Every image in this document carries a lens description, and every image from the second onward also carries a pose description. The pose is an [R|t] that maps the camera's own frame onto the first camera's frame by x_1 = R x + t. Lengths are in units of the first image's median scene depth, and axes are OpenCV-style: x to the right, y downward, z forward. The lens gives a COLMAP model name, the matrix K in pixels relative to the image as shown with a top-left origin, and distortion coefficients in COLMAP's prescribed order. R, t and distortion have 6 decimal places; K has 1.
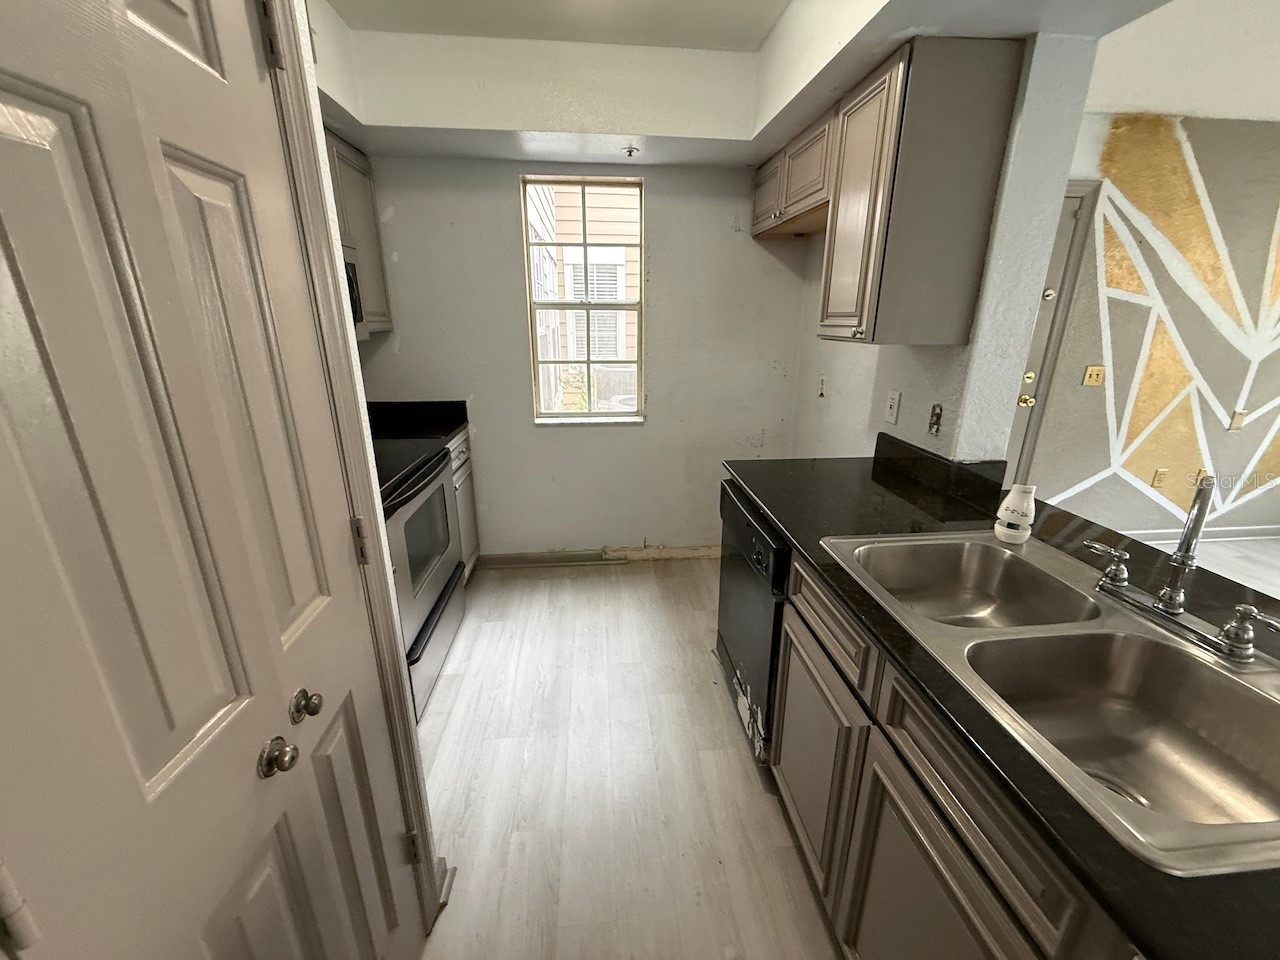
lens RADIAL K [[517.9, 0, 647.6], [0, 517.9, 481.5], [0, 0, 1]] dist [-0.000861, -0.000279]
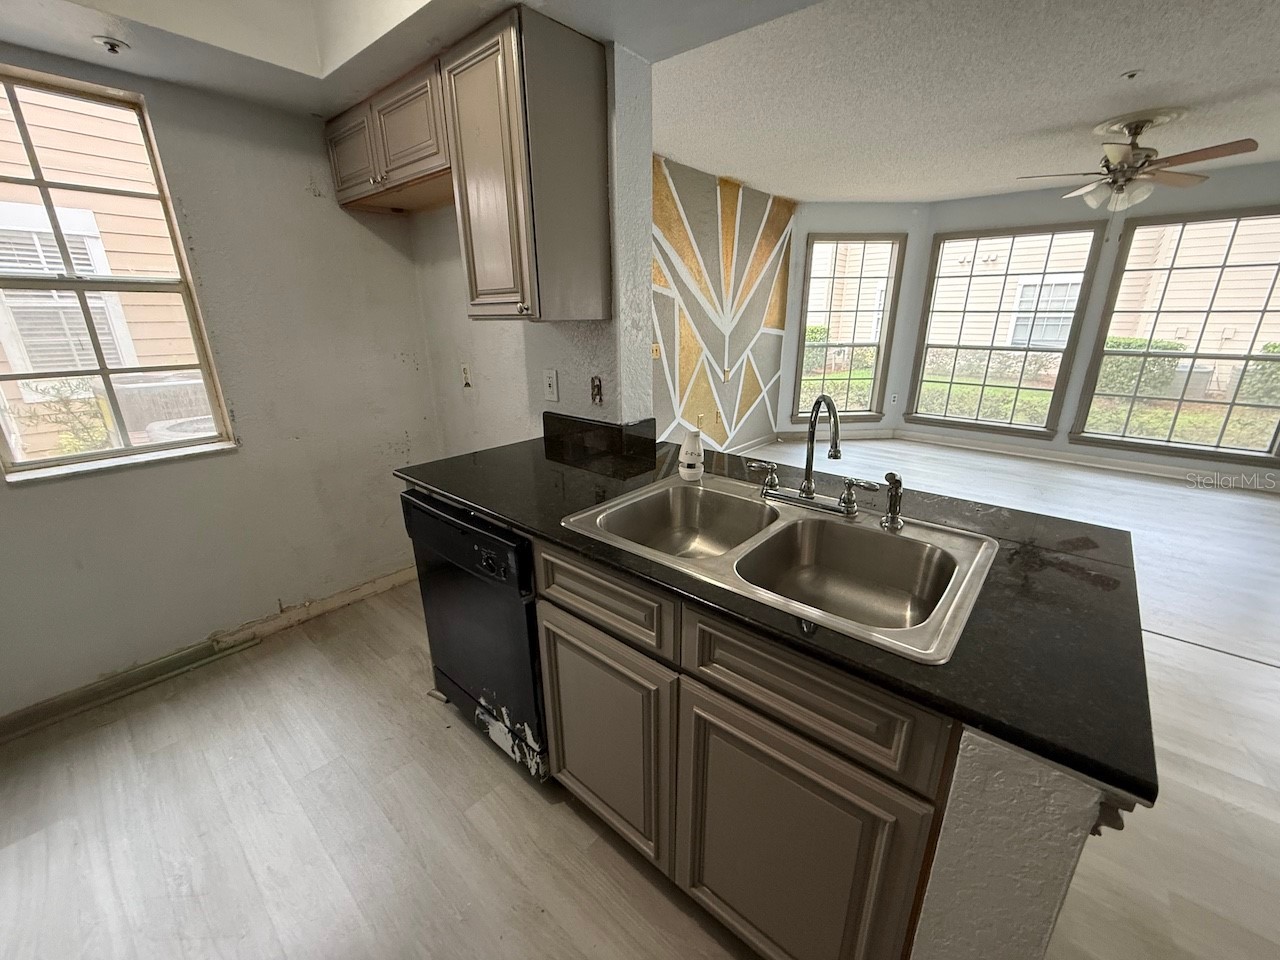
lens RADIAL K [[509.6, 0, 640.0], [0, 509.6, 480.0], [0, 0, 1]] dist [0.000772, -0.000226]
pose [[0.722046, -0.221340, 0.655484, -0.106679], [0.223385, 0.971283, 0.081908, -0.004170], [-0.654789, 0.087284, 0.750755, 0.134956]]
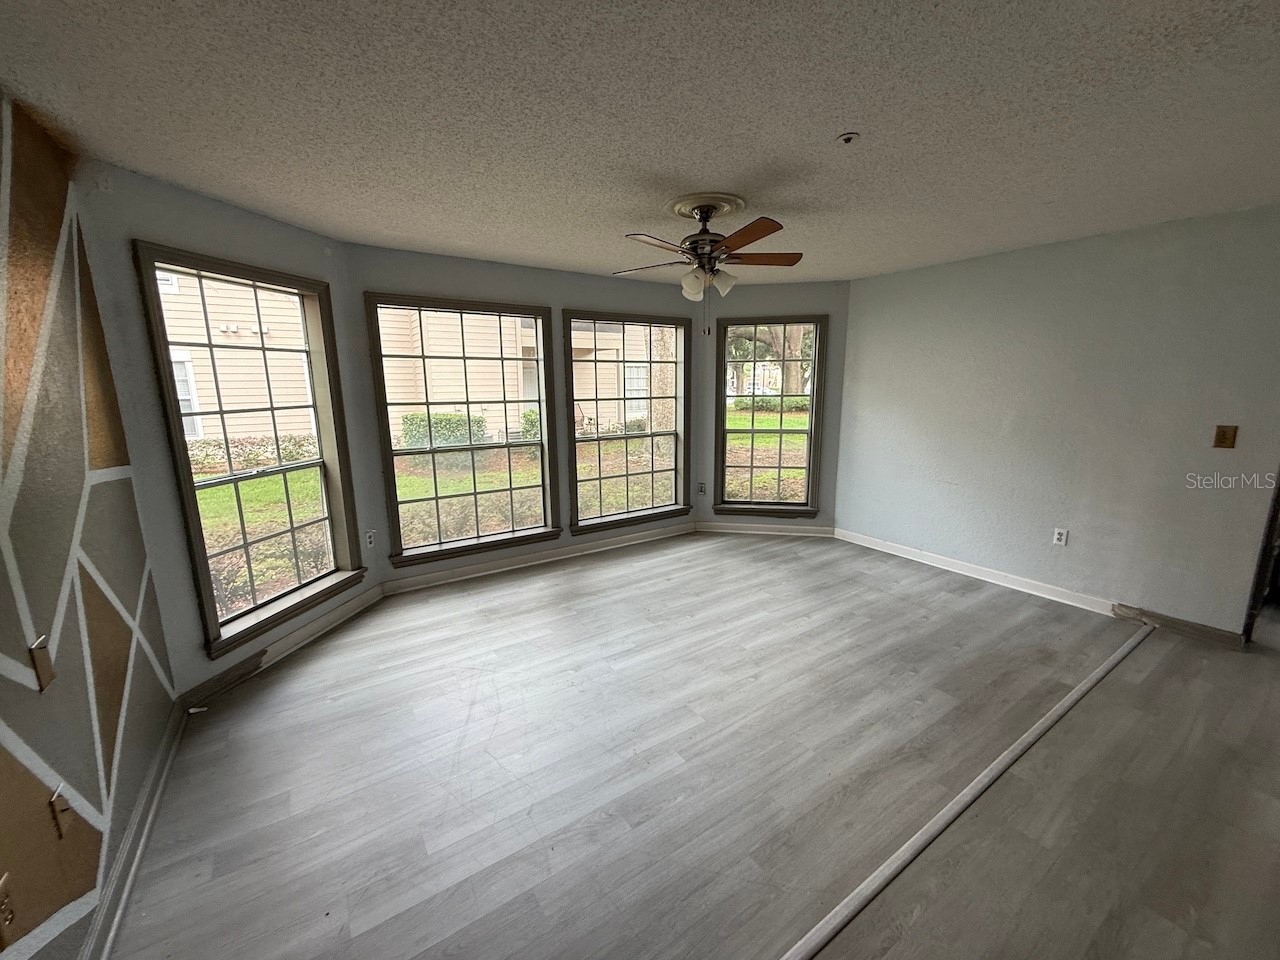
lens RADIAL K [[509.6, 0, 640.0], [0, 509.6, 480.0], [0, 0, 1]] dist [0.000772, -0.000226]
pose [[-0.469083, -0.169872, 0.866663, 0.892422], [0.281632, 0.901320, 0.329099, -0.389876], [-0.837045, 0.398455, -0.374953, 1.064338]]
